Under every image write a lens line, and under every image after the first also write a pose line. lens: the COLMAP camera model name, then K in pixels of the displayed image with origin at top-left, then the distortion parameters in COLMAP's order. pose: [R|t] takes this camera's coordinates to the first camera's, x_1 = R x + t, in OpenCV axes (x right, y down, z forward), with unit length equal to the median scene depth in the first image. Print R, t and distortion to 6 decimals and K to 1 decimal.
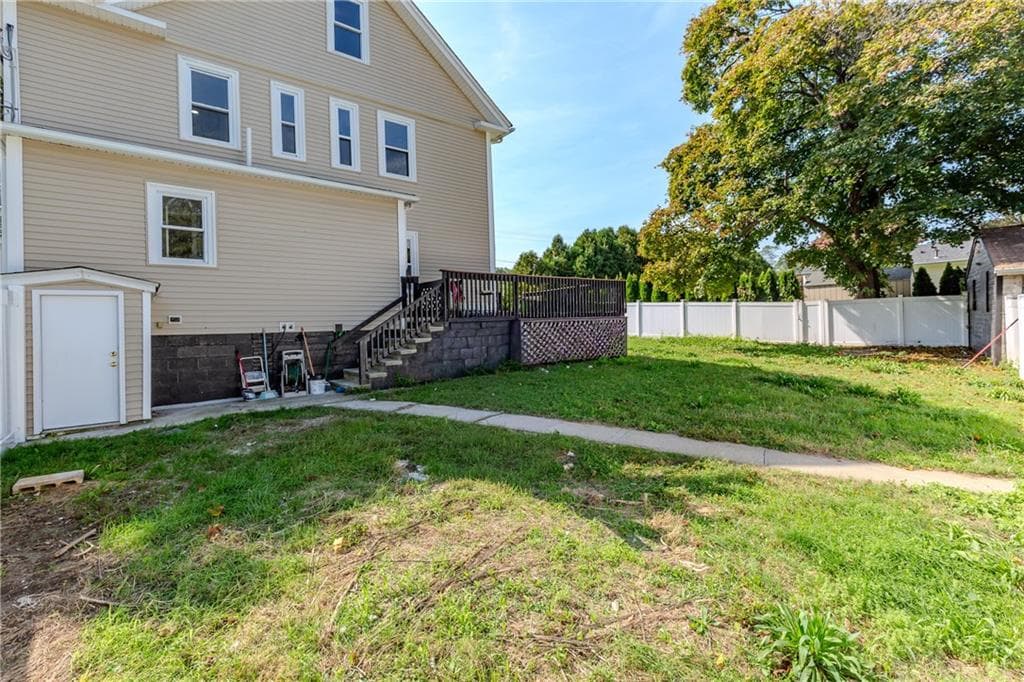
lens RADIAL K [[466.0, 0, 511.1], [0, 466.0, 335.7], [0, 0, 1]] dist [-0.003234, -0.000531]
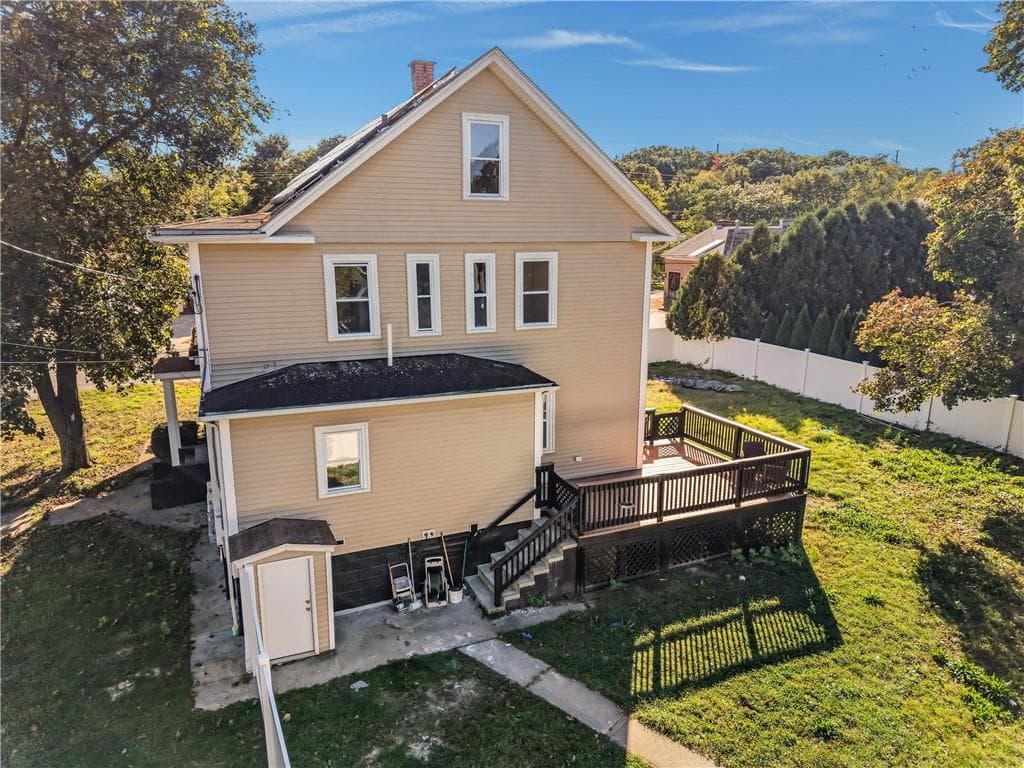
lens RADIAL K [[700.3, 0, 510.7], [0, 700.3, 386.7], [0, 0, 1]] dist [0.008861, 0.000189]
pose [[0.966680, 0.082391, -0.242366, 0.047570], [-0.027768, 0.974951, 0.220679, -0.634712], [0.254477, -0.206597, 0.944754, -0.340482]]
